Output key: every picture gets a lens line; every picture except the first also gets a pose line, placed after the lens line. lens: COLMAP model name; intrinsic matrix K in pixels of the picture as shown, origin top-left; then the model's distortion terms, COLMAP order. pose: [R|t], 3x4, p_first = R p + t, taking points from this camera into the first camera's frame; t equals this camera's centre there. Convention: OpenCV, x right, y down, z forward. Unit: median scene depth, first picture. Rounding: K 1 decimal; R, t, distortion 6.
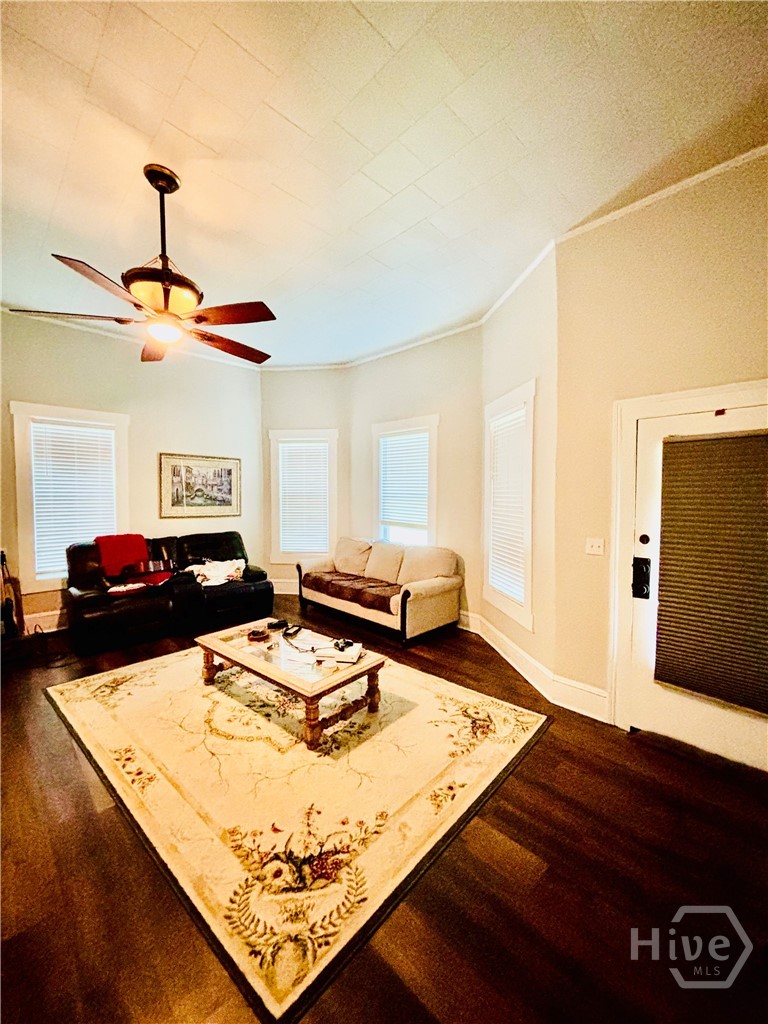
lens RADIAL K [[410.9, 0, 382.1], [0, 410.9, 510.9], [0, 0, 1]] dist [-0.000857, 0.001131]
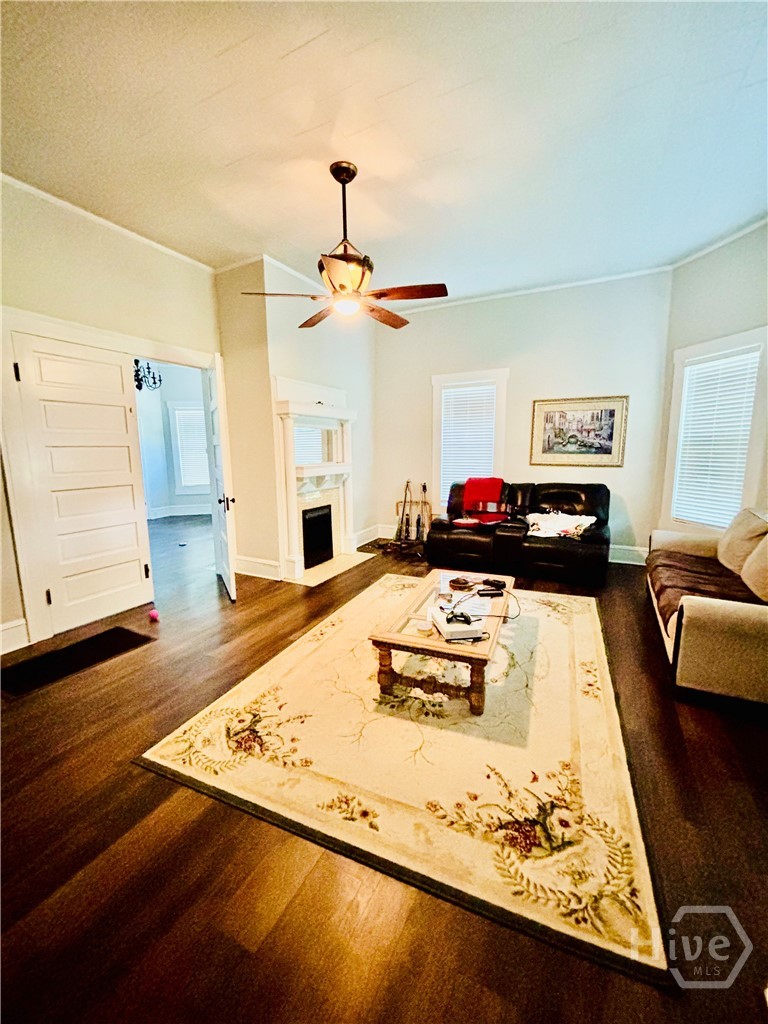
lens RADIAL K [[410.9, 0, 385.0], [0, 410.9, 510.0], [0, 0, 1]] dist [-0.000857, 0.001131]
pose [[0.316579, 0.139716, -0.938220, 0.607503], [-0.024614, 0.989970, 0.139117, -0.008758], [0.948247, -0.020949, 0.316843, 0.580403]]
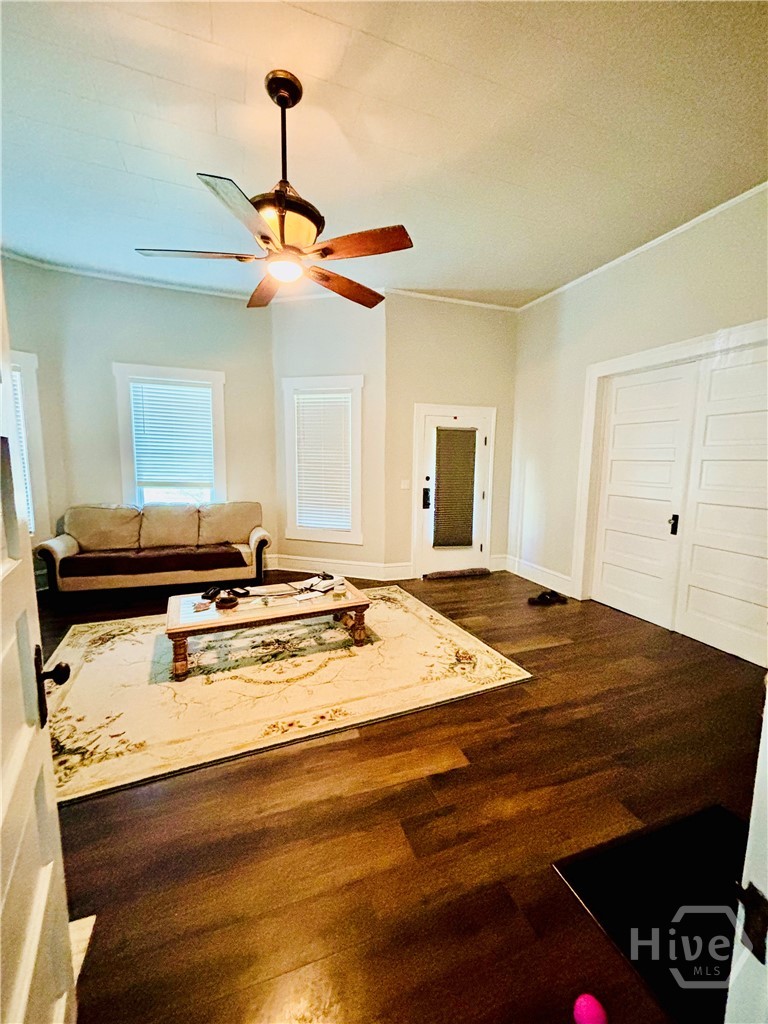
lens RADIAL K [[410.9, 0, 380.6], [0, 410.9, 509.8], [0, 0, 1]] dist [-0.000857, 0.001131]
pose [[0.419615, -0.108871, 0.901149, -1.086082], [0.019851, 0.993644, 0.110802, -0.003194], [-0.907485, -0.028606, 0.419109, 0.335024]]
